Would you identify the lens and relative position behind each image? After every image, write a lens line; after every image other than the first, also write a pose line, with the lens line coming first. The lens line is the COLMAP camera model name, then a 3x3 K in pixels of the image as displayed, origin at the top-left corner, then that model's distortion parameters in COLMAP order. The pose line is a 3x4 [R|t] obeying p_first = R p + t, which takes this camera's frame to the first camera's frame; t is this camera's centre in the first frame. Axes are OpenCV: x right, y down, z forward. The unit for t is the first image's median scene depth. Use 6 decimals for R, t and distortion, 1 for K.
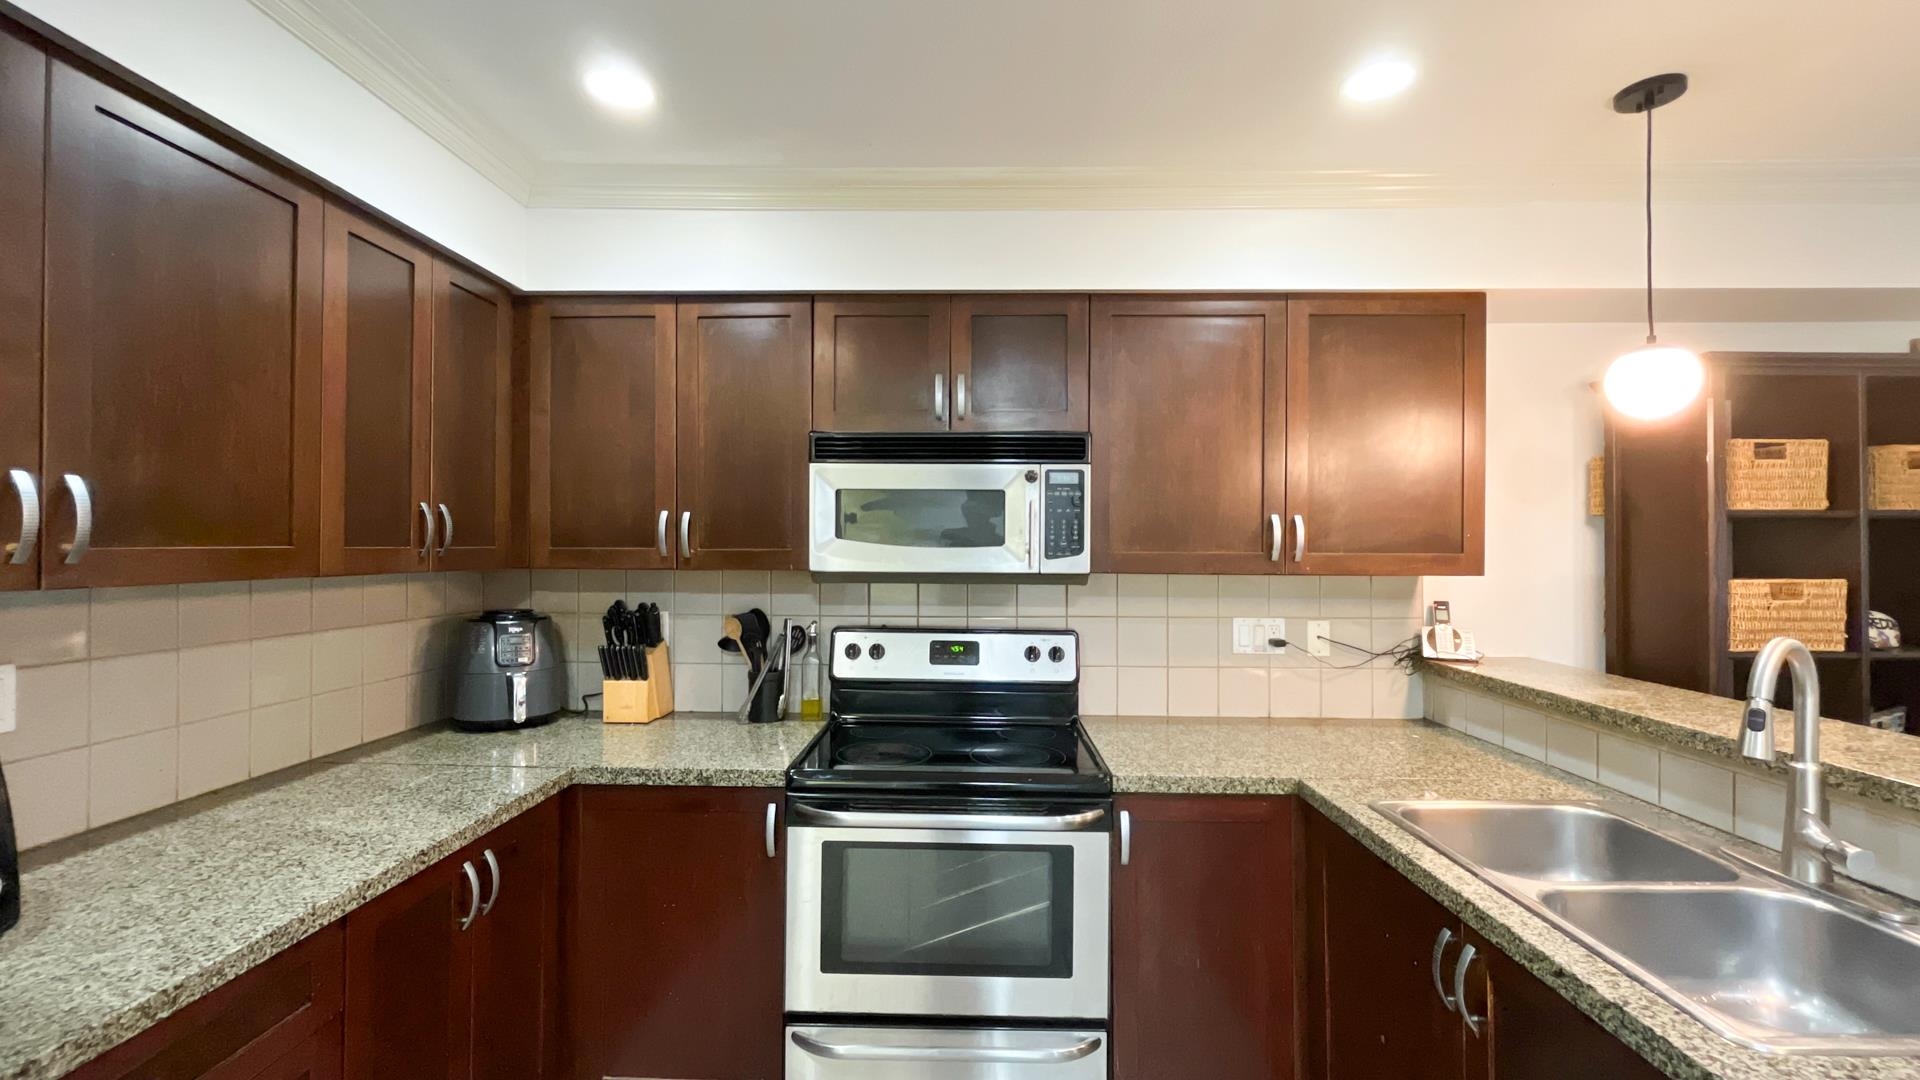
lens RADIAL K [[777.9, 0, 956.2], [0, 777.9, 541.2], [0, 0, 1]] dist [-0.001089, -0.000585]
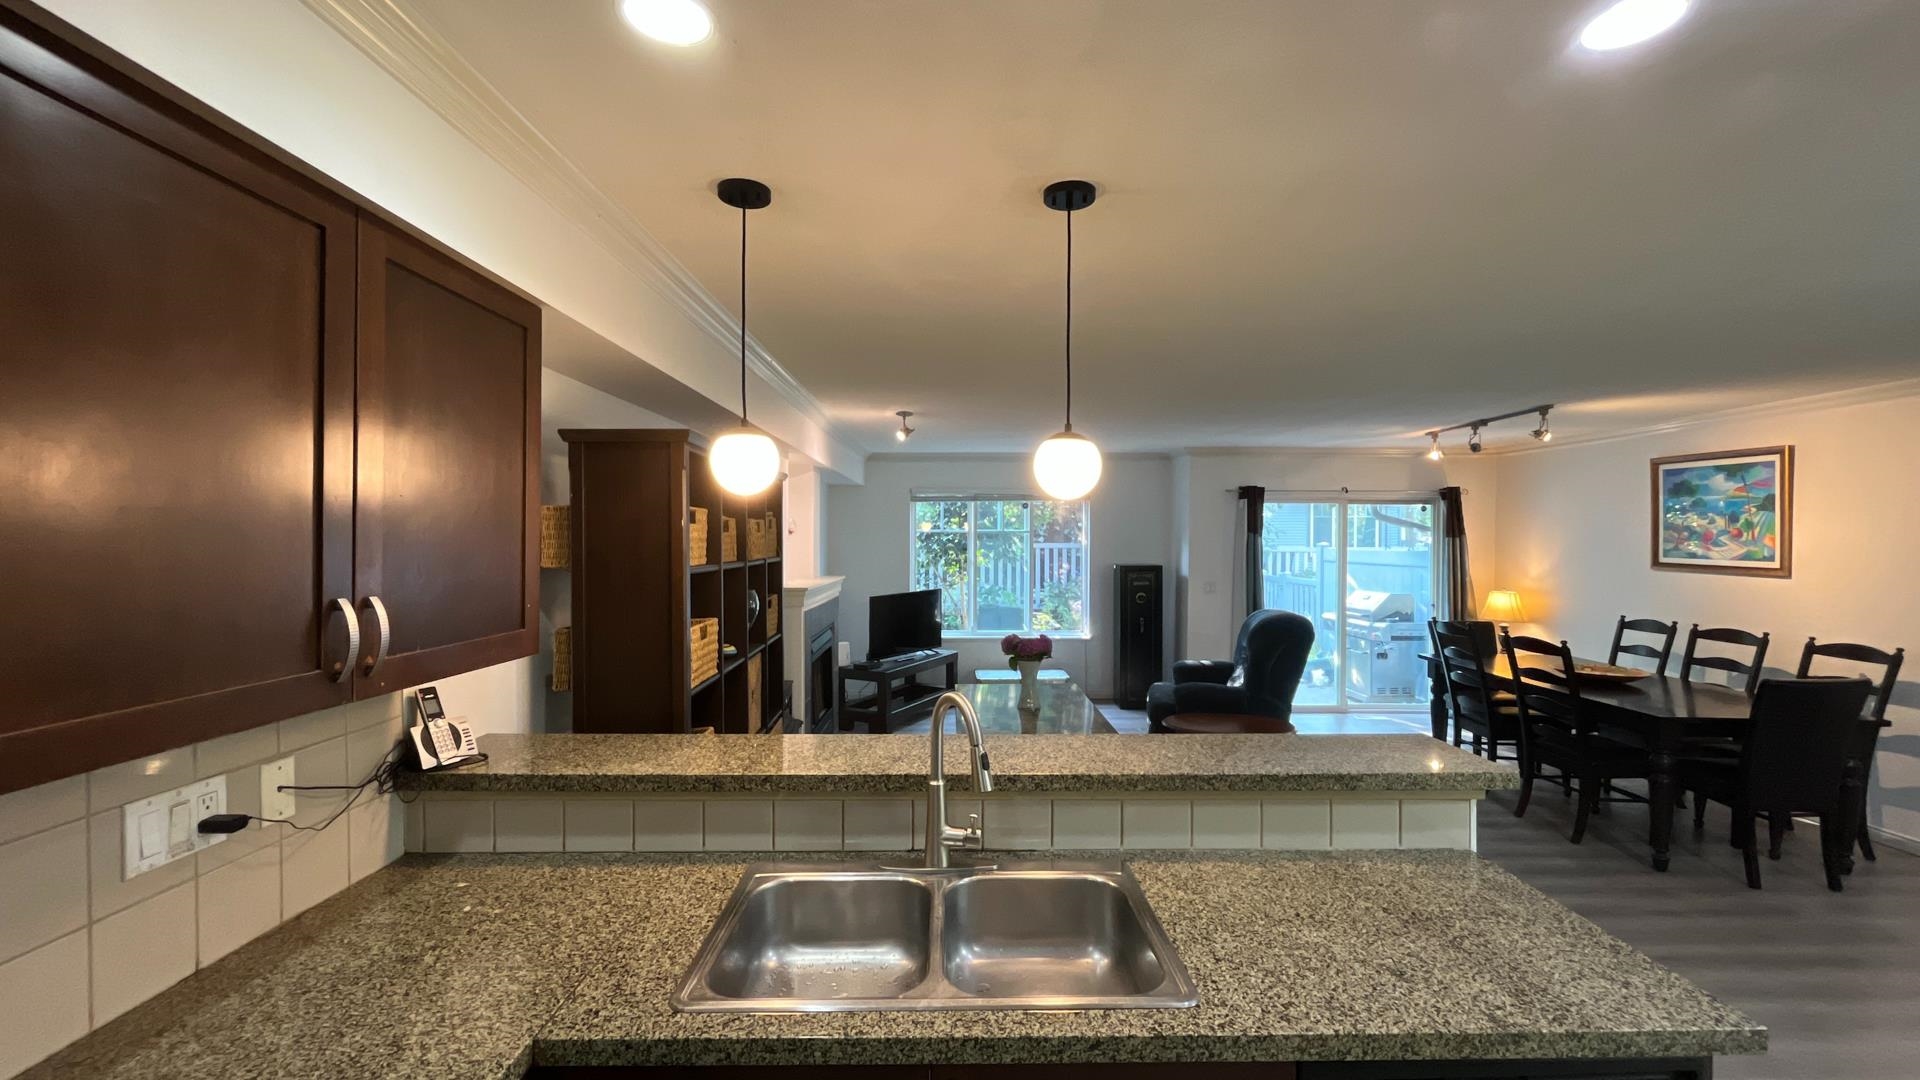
lens RADIAL K [[777.9, 0, 956.2], [0, 777.9, 541.2], [0, 0, 1]] dist [-0.001089, -0.000585]
pose [[-0.034368, -0.005482, 0.999394, -0.171254], [-0.009221, 0.999944, 0.005168, -0.089120], [-0.999367, -0.009038, -0.034417, 0.644067]]
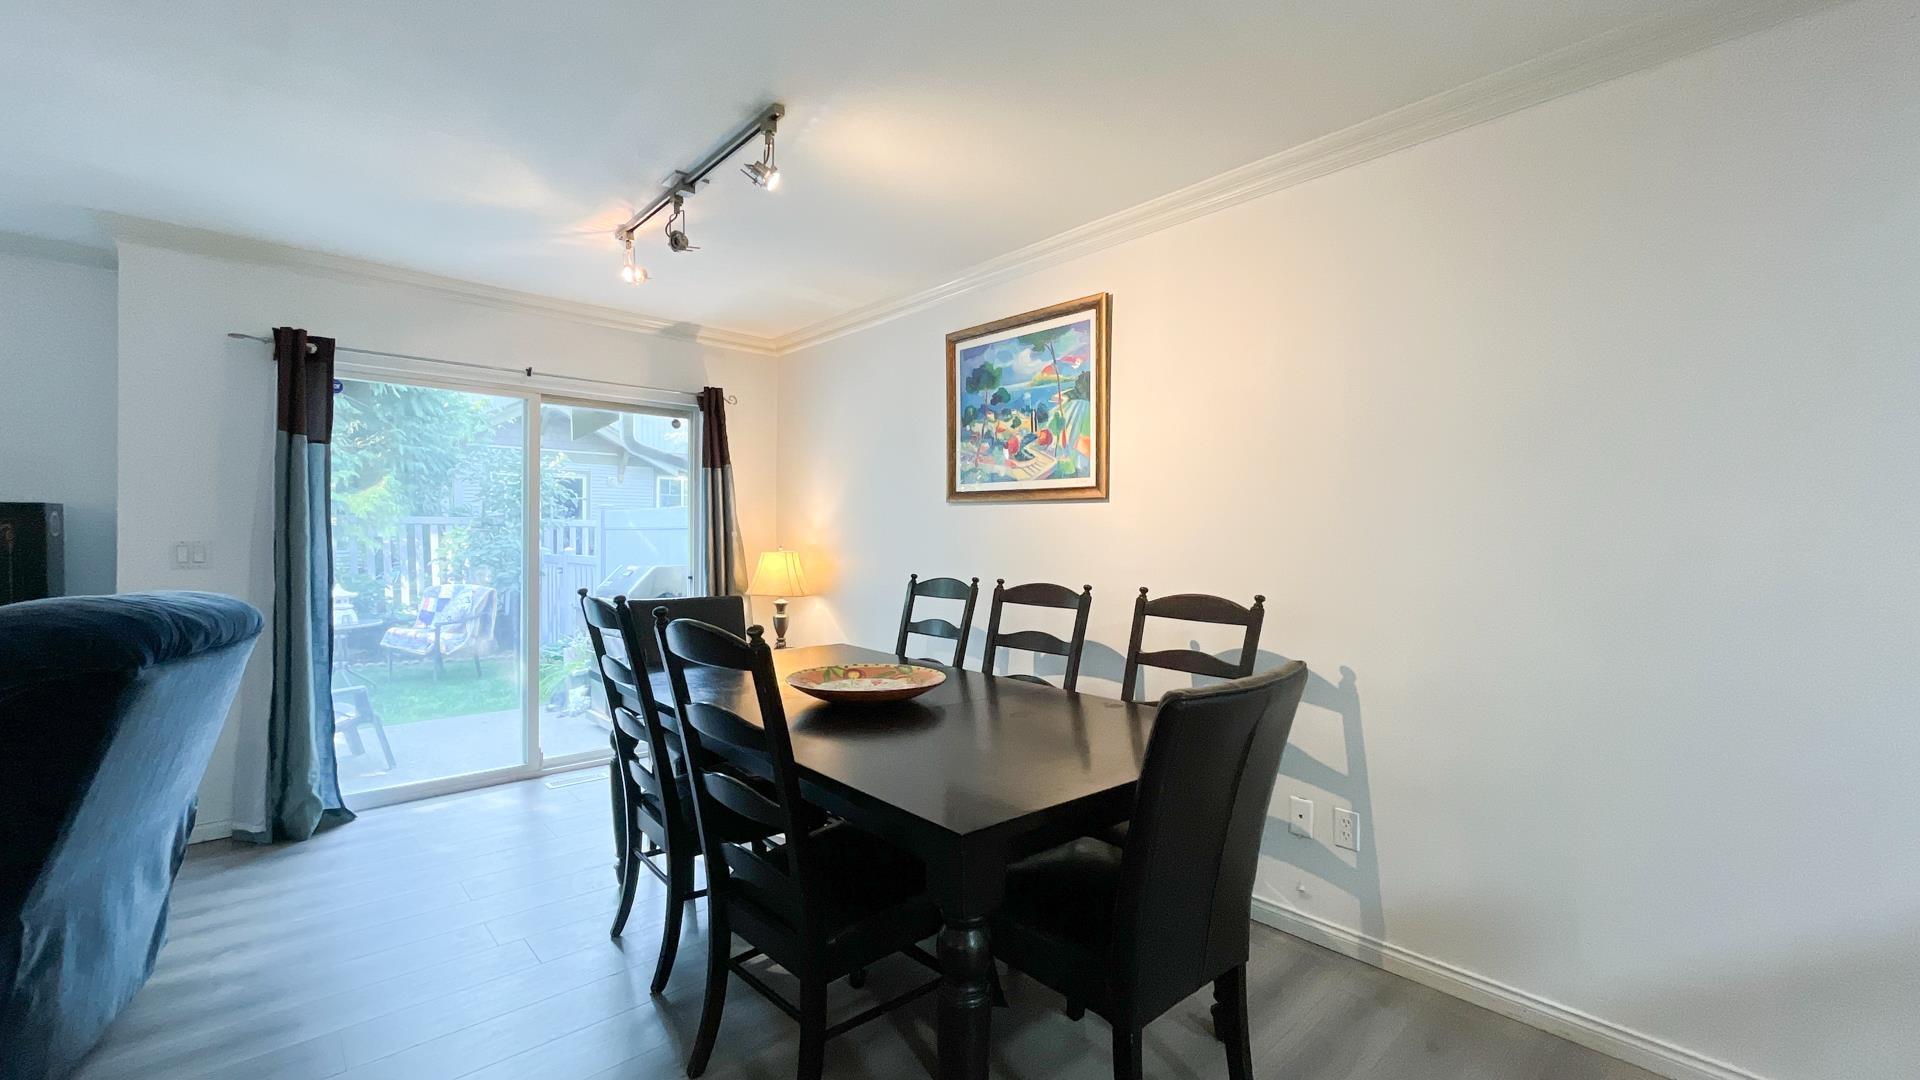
lens RADIAL K [[777.9, 0, 956.2], [0, 777.9, 541.2], [0, 0, 1]] dist [-0.001089, -0.000585]
pose [[-0.695906, -0.007886, 0.718090, 1.217540], [-0.008543, 0.999960, 0.002702, 0.091664], [-0.718082, -0.004255, -0.695945, -0.704482]]
